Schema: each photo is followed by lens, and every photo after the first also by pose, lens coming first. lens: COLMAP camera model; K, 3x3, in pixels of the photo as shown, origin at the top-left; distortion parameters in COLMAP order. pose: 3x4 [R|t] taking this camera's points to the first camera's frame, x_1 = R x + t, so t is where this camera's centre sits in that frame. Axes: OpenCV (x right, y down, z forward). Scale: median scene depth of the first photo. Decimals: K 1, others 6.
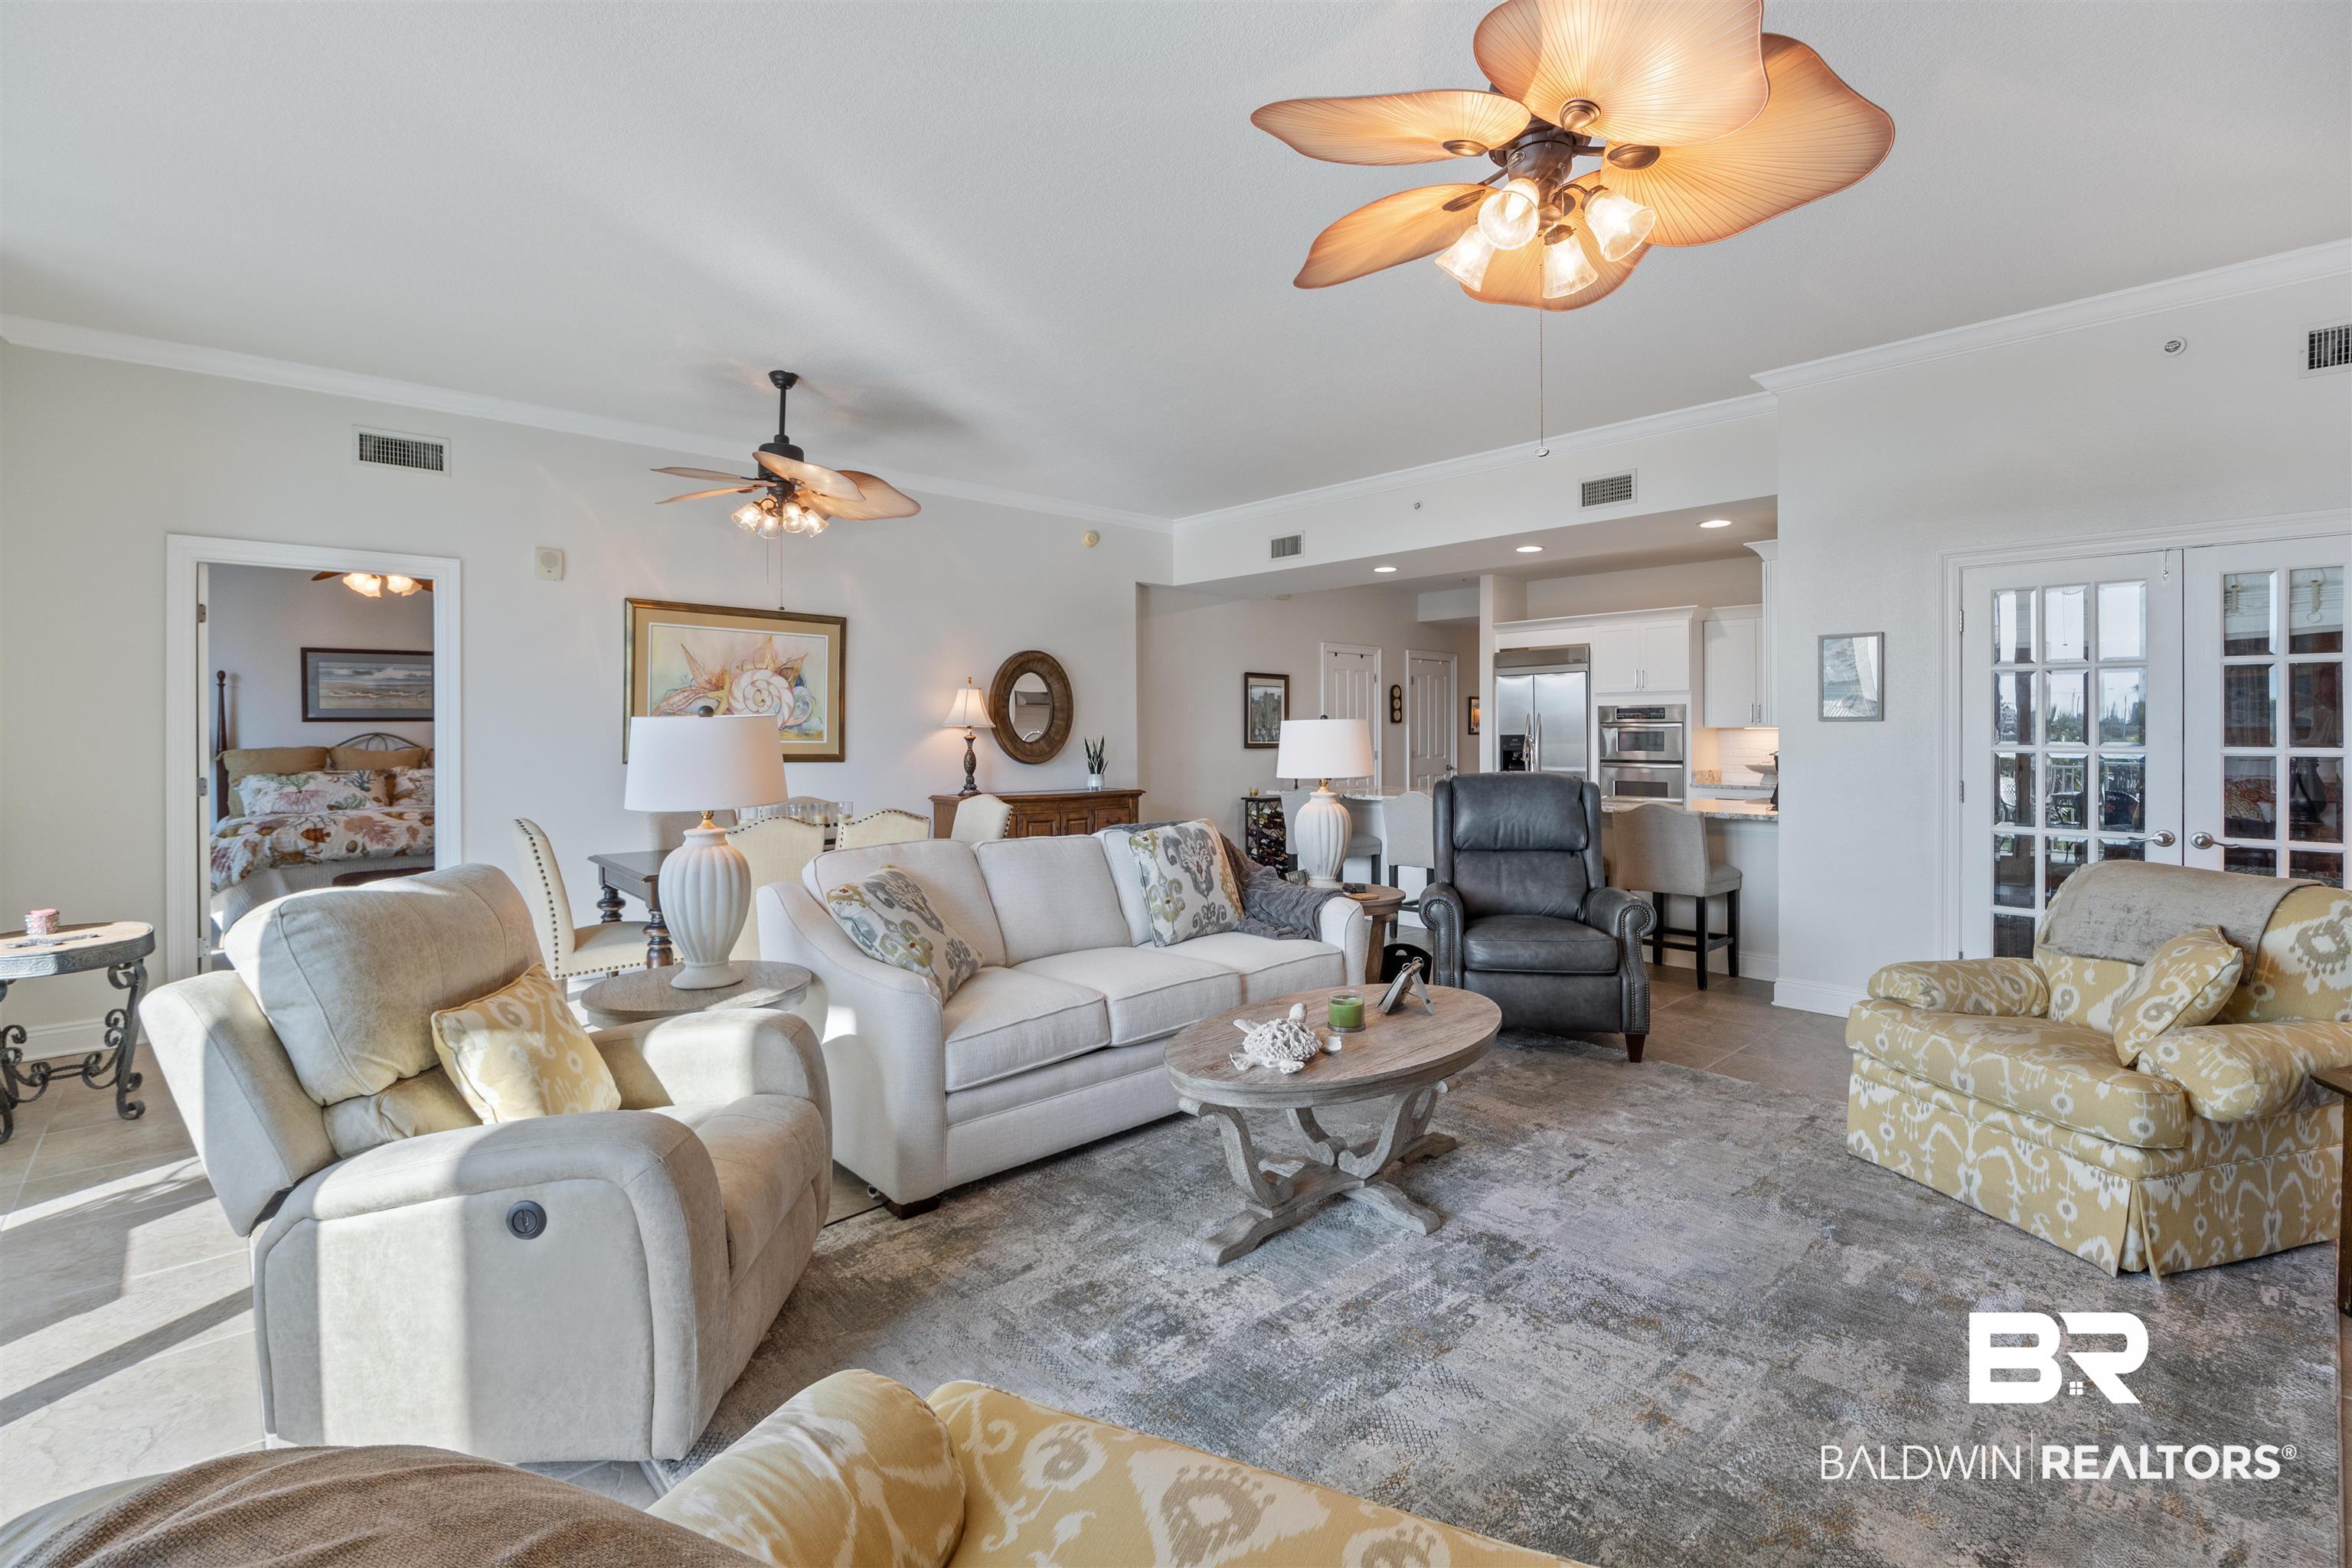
lens RADIAL K [[1055.8, 0, 1209.6], [0, 1055.8, 735.4], [0, 0, 1]] dist [-0.012995, 0.000100]
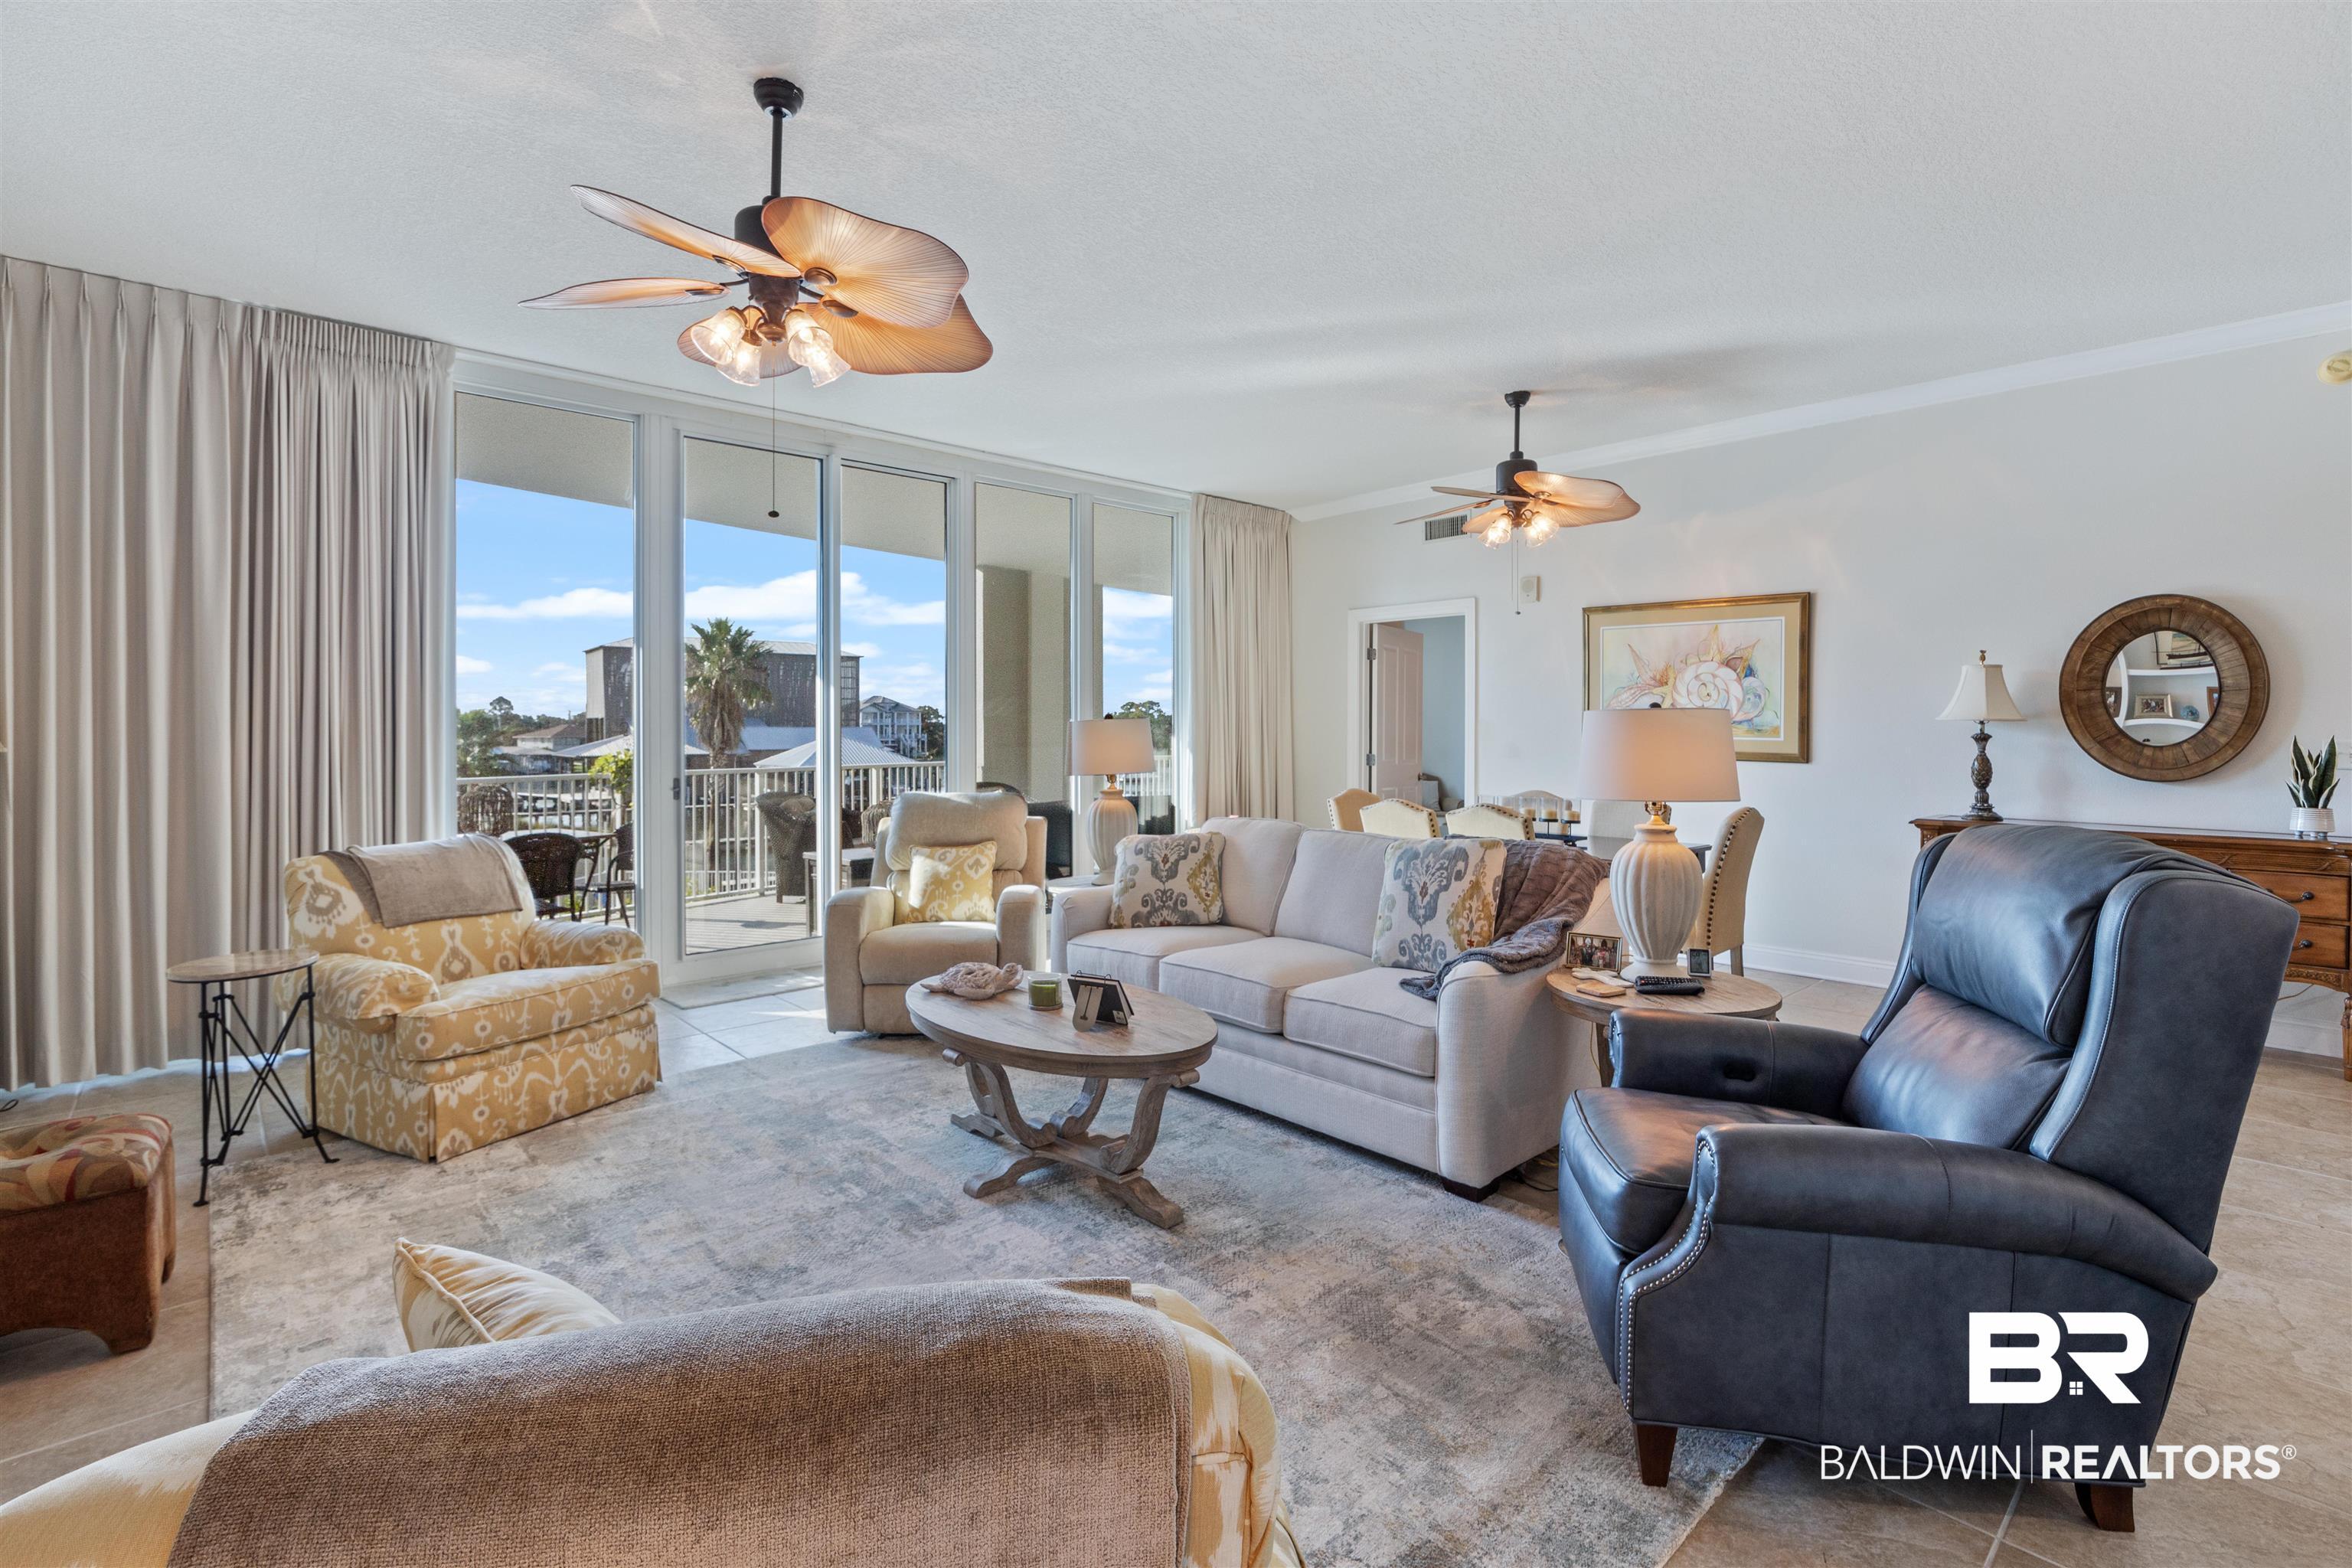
lens RADIAL K [[1055.8, 0, 1120.5], [0, 1055.8, 734.3], [0, 0, 1]] dist [-0.012995, 0.000100]
pose [[-0.035503, 0.009735, -0.999322, 0.561262], [-0.003728, 0.999944, 0.009873, -0.004793], [0.999363, 0.004076, -0.035464, 0.522254]]
